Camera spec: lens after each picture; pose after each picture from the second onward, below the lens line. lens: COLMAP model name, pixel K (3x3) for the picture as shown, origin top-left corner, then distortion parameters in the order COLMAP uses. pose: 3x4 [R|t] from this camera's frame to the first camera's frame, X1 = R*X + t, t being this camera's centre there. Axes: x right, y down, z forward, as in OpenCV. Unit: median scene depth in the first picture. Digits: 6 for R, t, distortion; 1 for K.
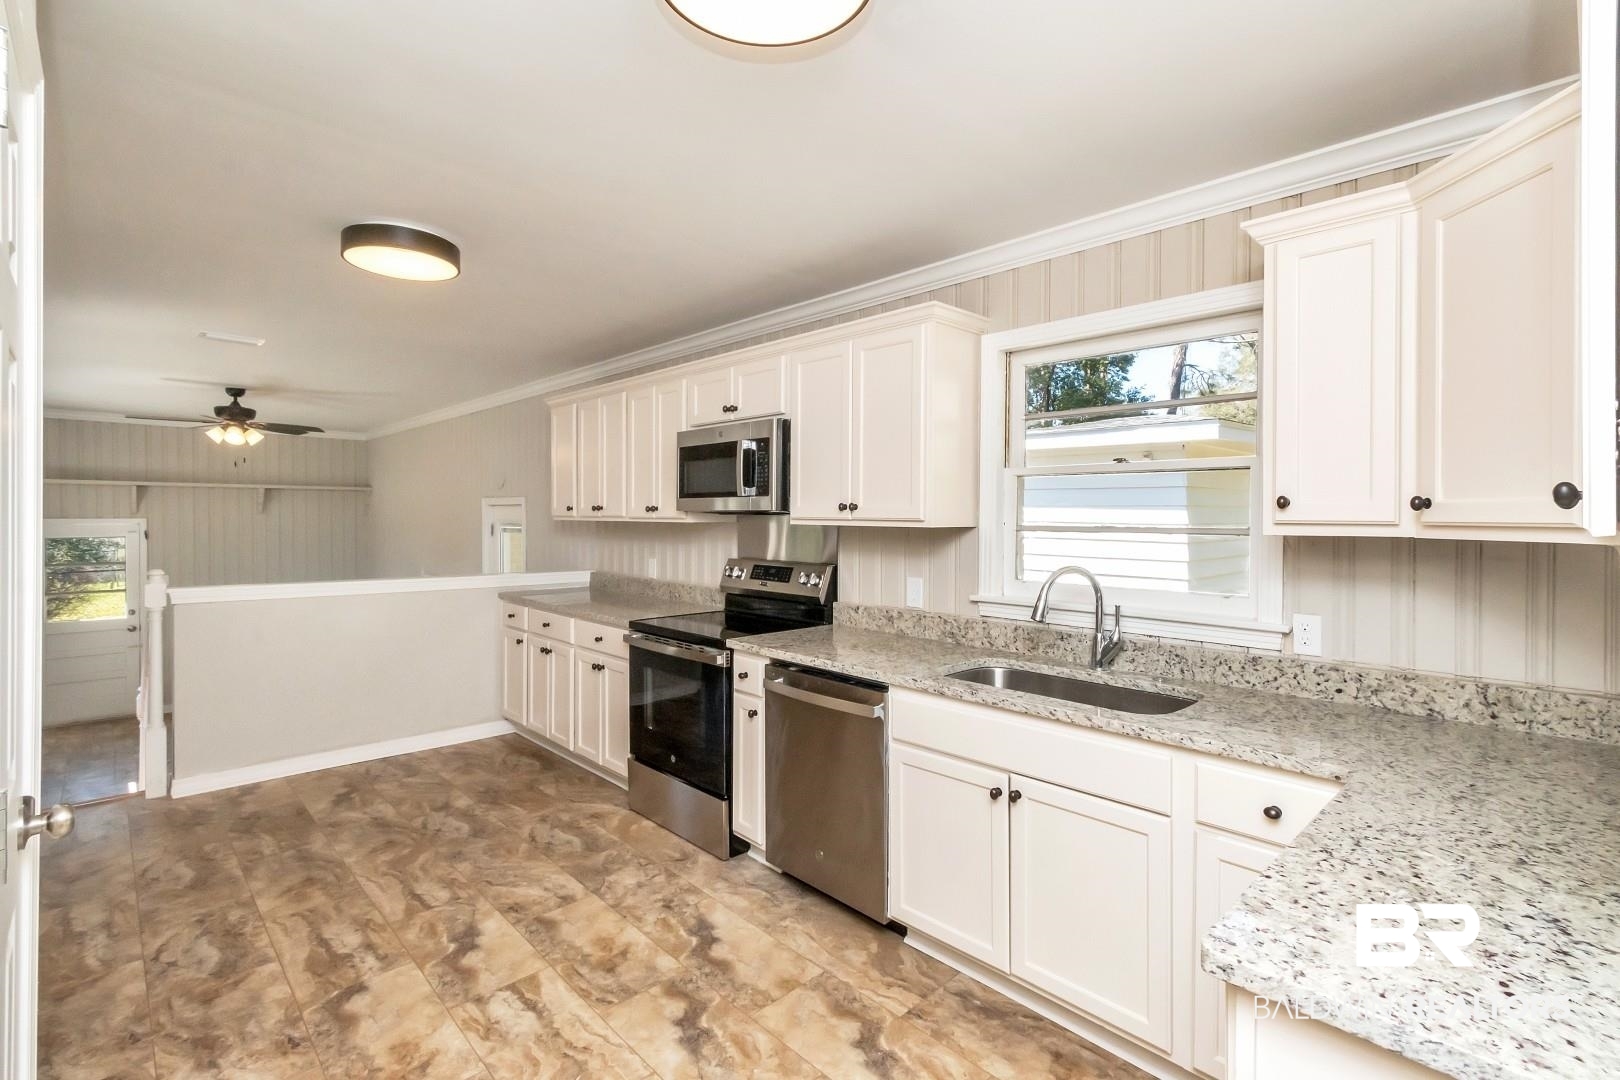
lens RADIAL K [[740.8, 0, 799.3], [0, 740.8, 513.4], [0, 0, 1]] dist [0.002425, 0.000219]
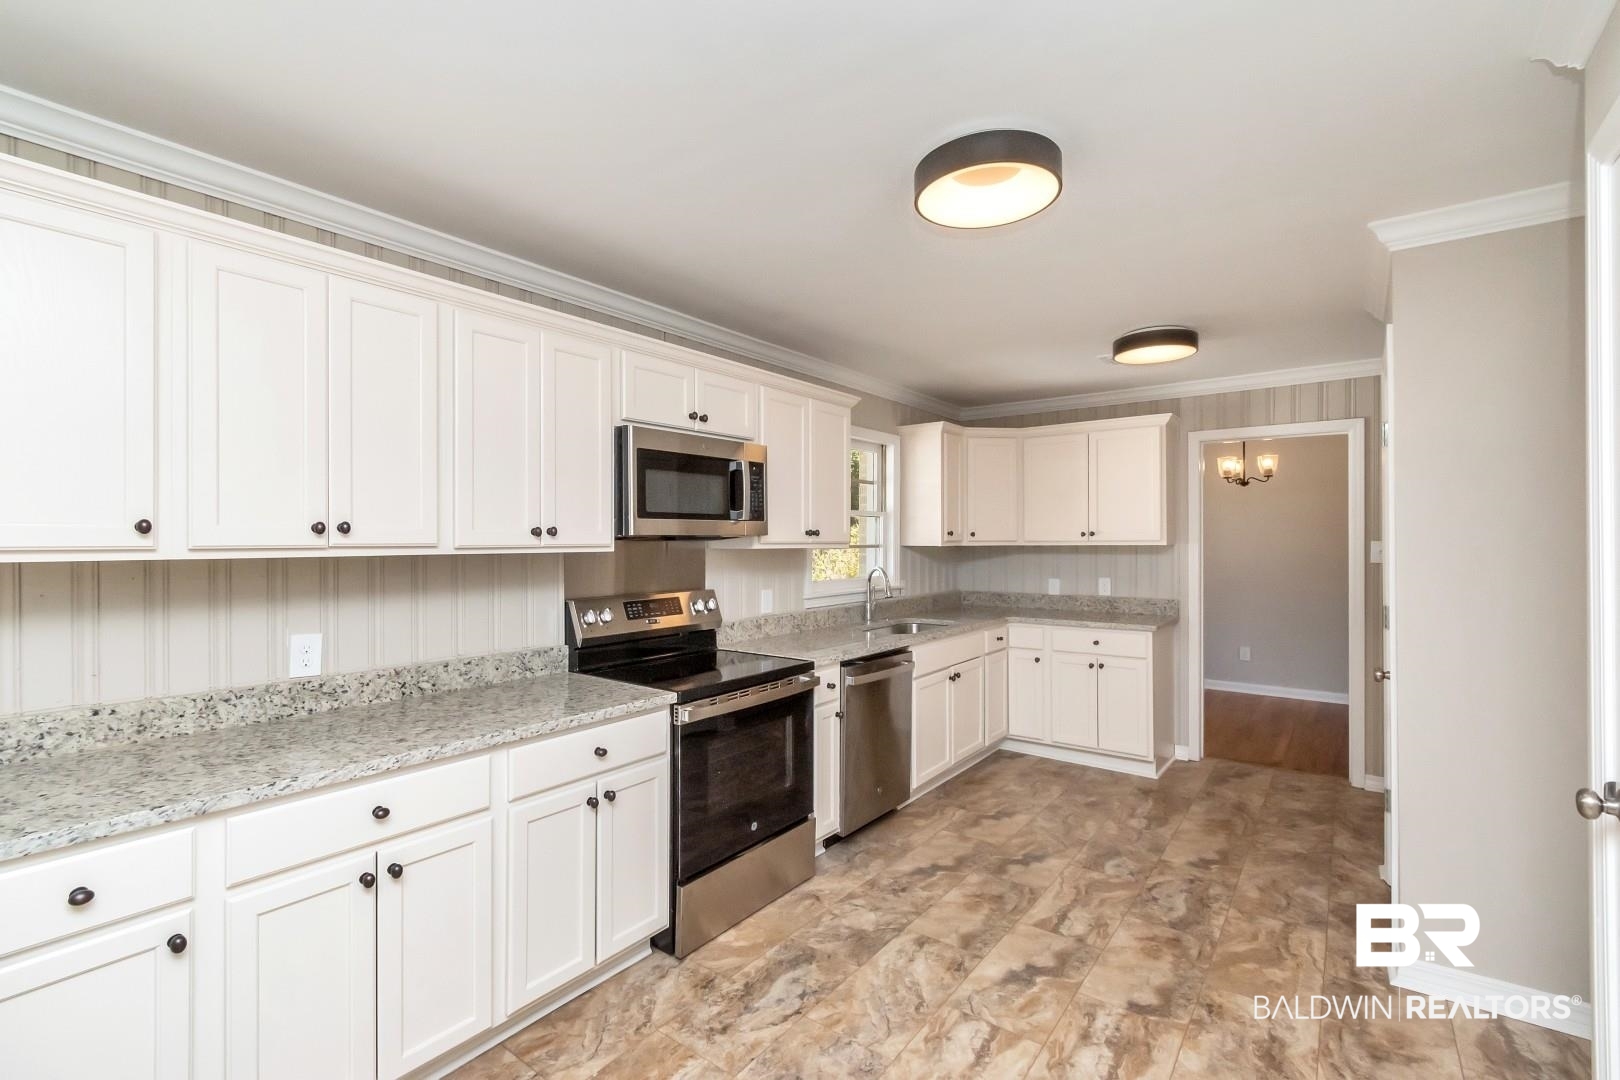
lens RADIAL K [[740.8, 0, 799.3], [0, 740.8, 513.4], [0, 0, 1]] dist [0.002425, 0.000219]
pose [[-0.168322, 0.029519, 0.985290, -1.411333], [0.002548, 0.999561, -0.029511, -0.007314], [-0.985729, -0.002457, -0.168323, 1.490564]]
